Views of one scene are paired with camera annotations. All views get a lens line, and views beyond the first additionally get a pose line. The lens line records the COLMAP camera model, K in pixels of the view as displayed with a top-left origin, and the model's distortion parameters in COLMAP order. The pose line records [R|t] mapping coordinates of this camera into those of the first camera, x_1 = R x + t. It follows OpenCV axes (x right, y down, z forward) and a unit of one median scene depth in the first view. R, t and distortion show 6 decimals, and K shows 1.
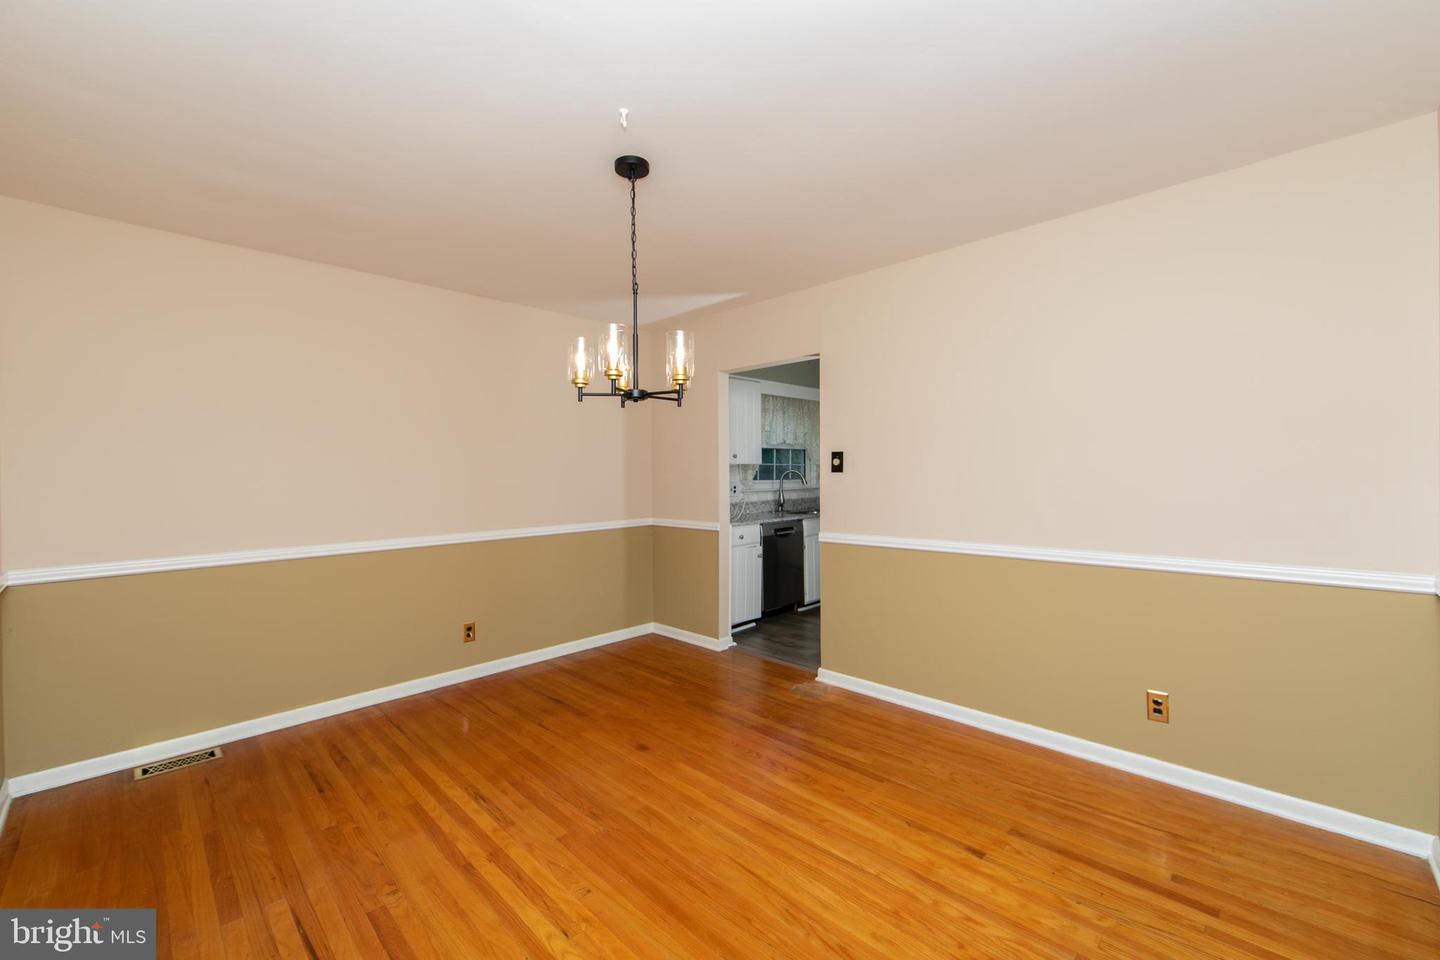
lens RADIAL K [[581.6, 0, 729.2], [0, 581.6, 472.7], [0, 0, 1]] dist [0.000162, -0.000037]
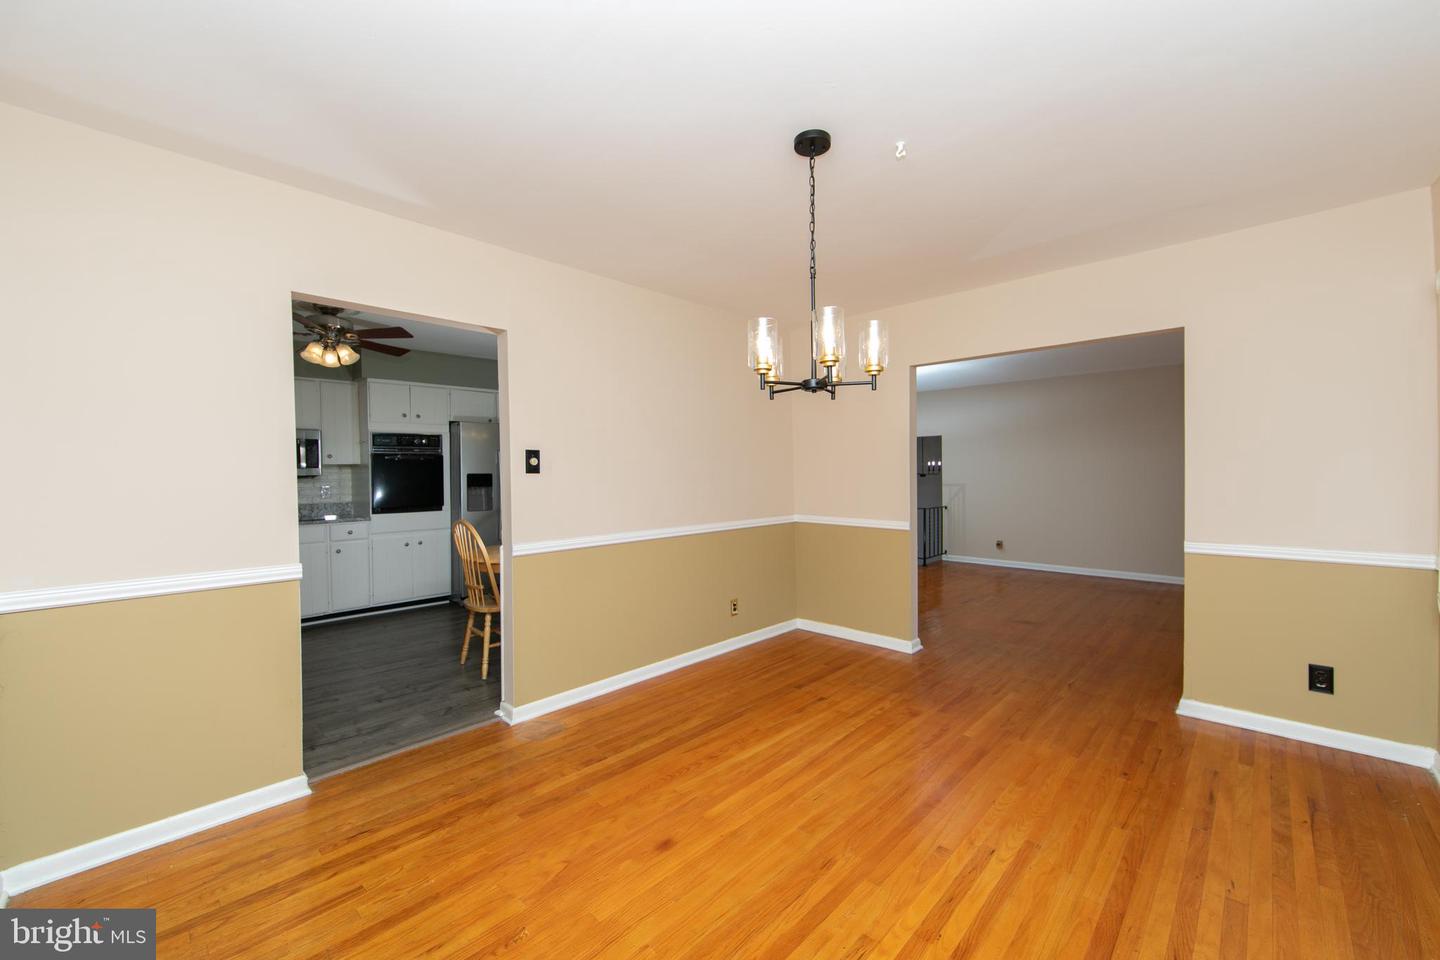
lens RADIAL K [[558.2, 0, 726.5], [0, 558.2, 473.3], [0, 0, 1]] dist [0.000459, -0.000034]
pose [[-0.004262, 0.011007, 0.999930, -1.064741], [0.009343, 0.999896, -0.010966, 0.018074], [-0.999947, 0.009295, -0.004364, 1.147291]]
